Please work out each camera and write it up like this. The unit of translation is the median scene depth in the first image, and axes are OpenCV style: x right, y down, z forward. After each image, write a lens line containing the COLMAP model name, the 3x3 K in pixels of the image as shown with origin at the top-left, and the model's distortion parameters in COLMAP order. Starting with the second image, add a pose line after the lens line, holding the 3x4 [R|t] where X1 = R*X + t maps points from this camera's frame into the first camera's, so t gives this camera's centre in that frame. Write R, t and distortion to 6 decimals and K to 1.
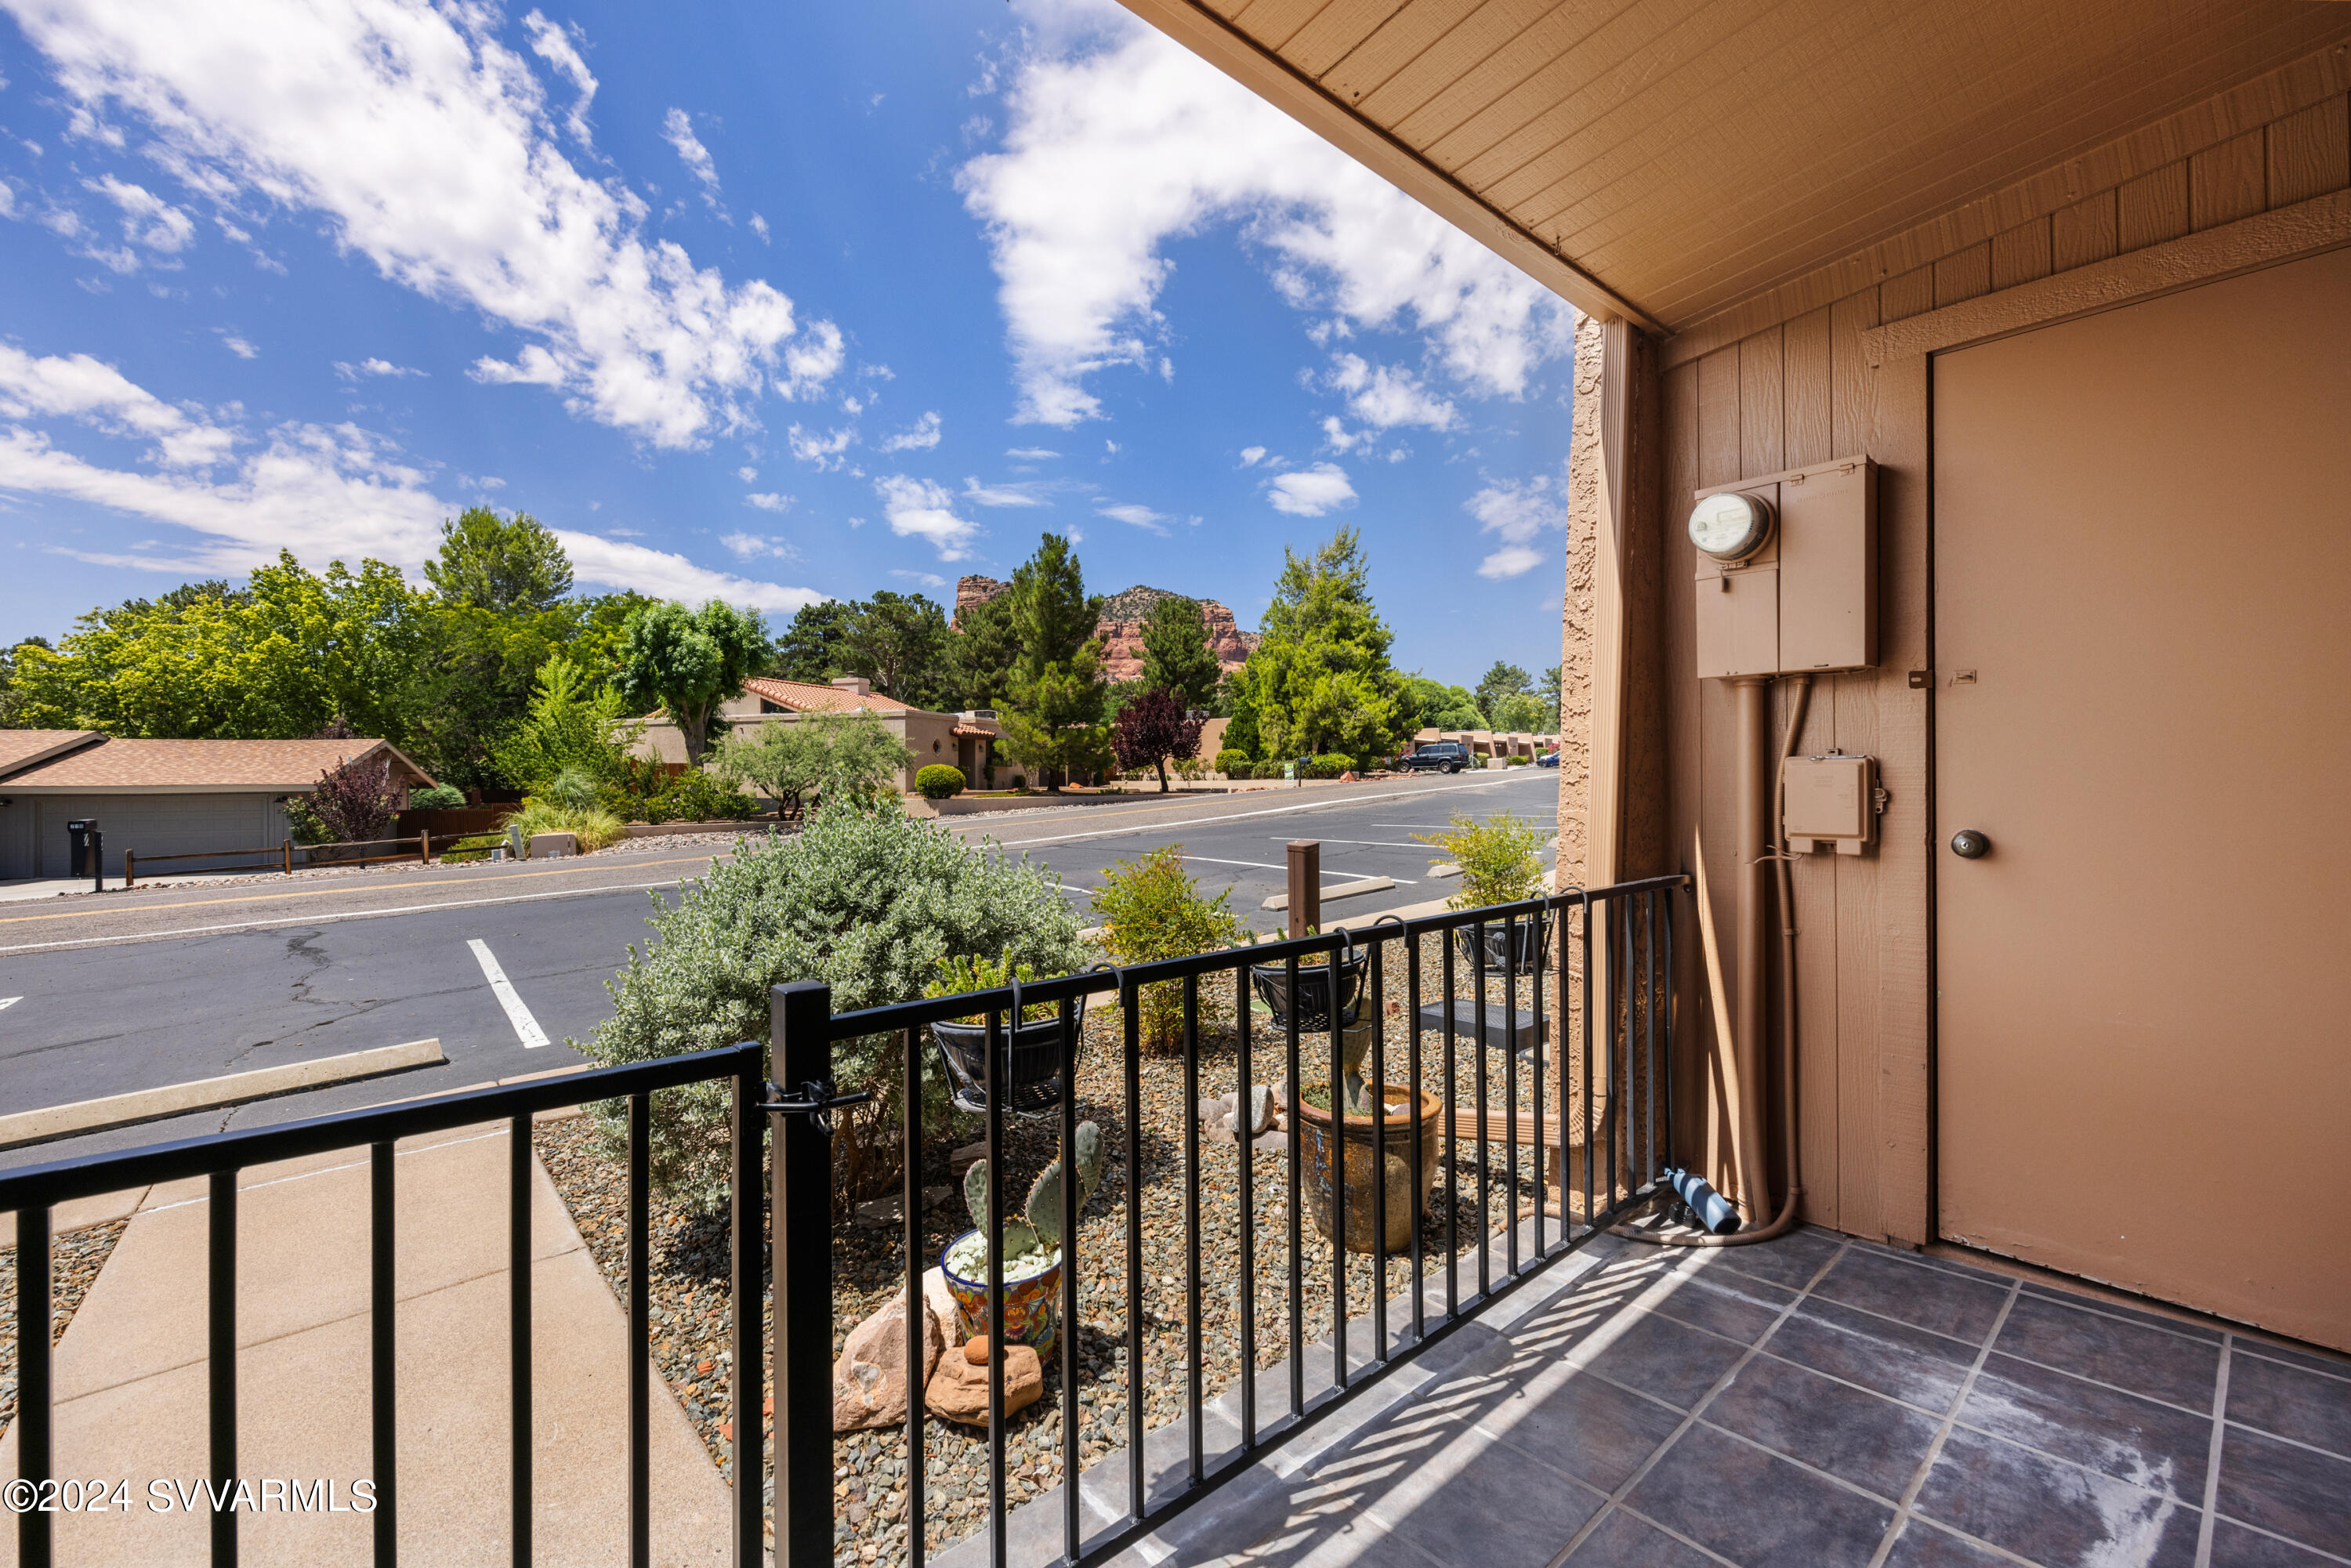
lens RADIAL K [[964.7, 0, 1170.5], [0, 964.7, 776.0], [0, 0, 1]] dist [-0.008071, 0.000066]
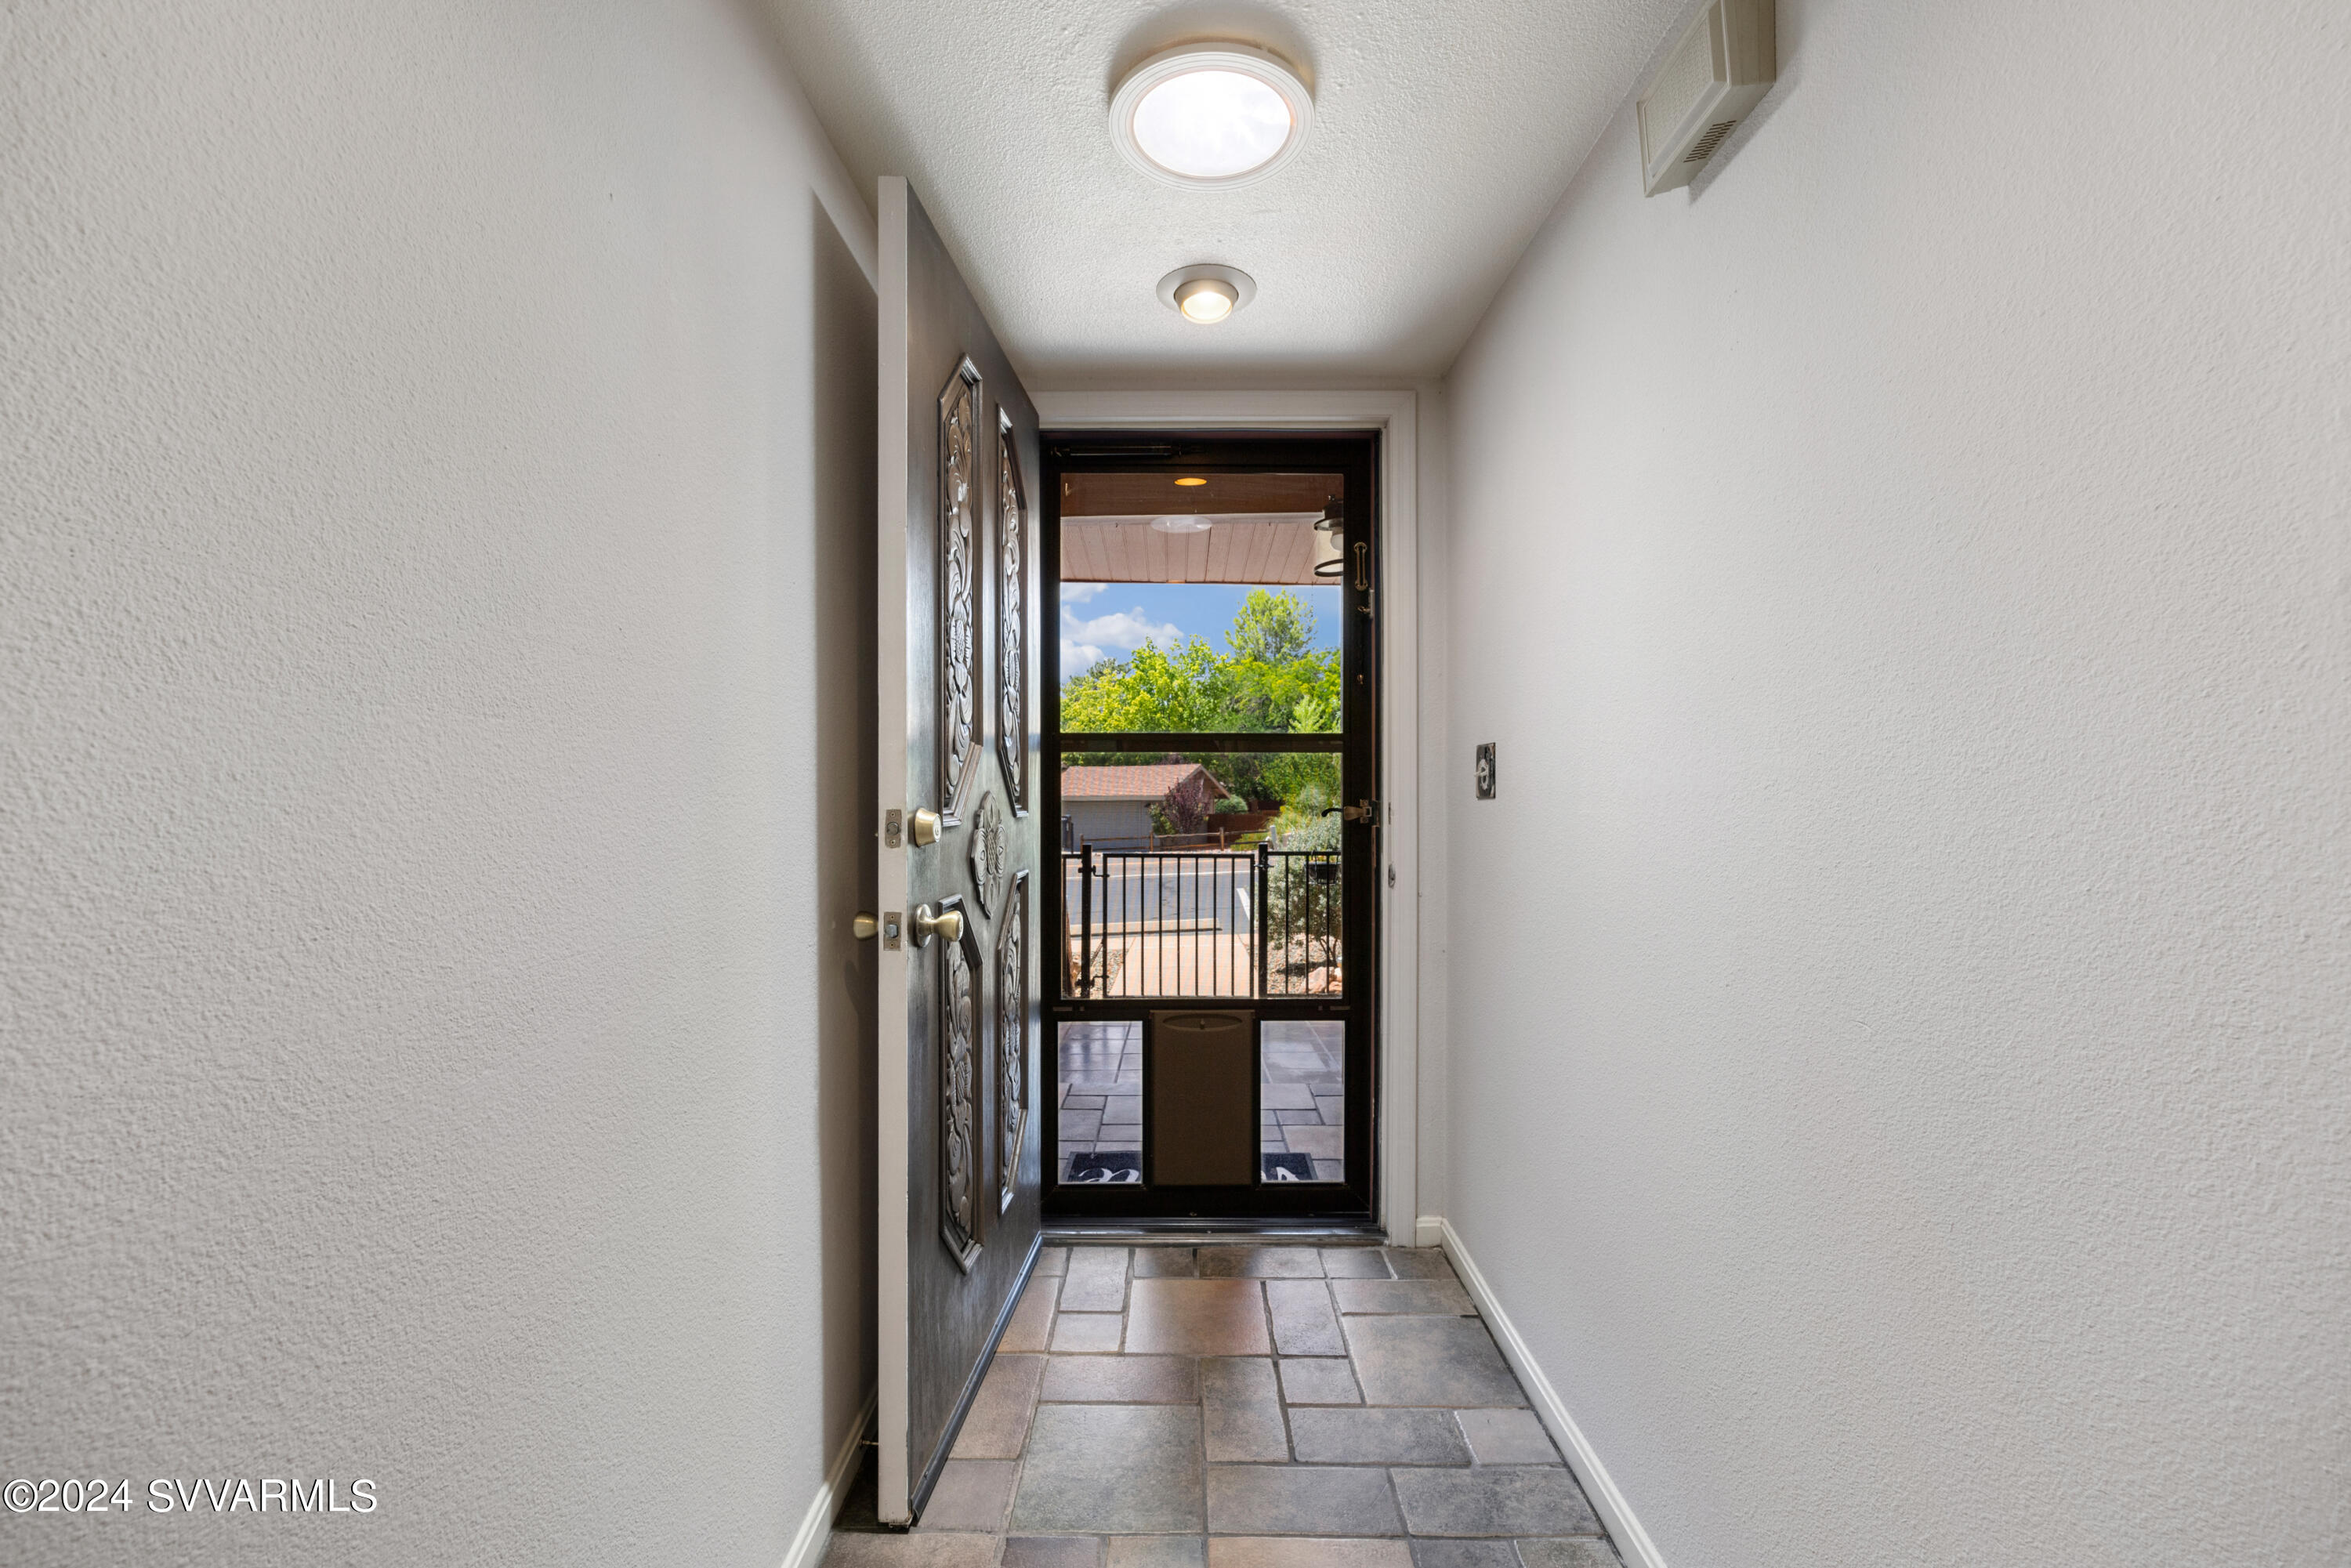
lens RADIAL K [[964.7, 0, 1174.8], [0, 964.7, 790.5], [0, 0, 1]] dist [-0.008071, 0.000066]
pose [[0.756254, 0.003988, -0.654266, 0.071034], [-0.002902, 0.999992, 0.002740, -0.002220], [0.654272, -0.000173, 0.756259, -0.086625]]
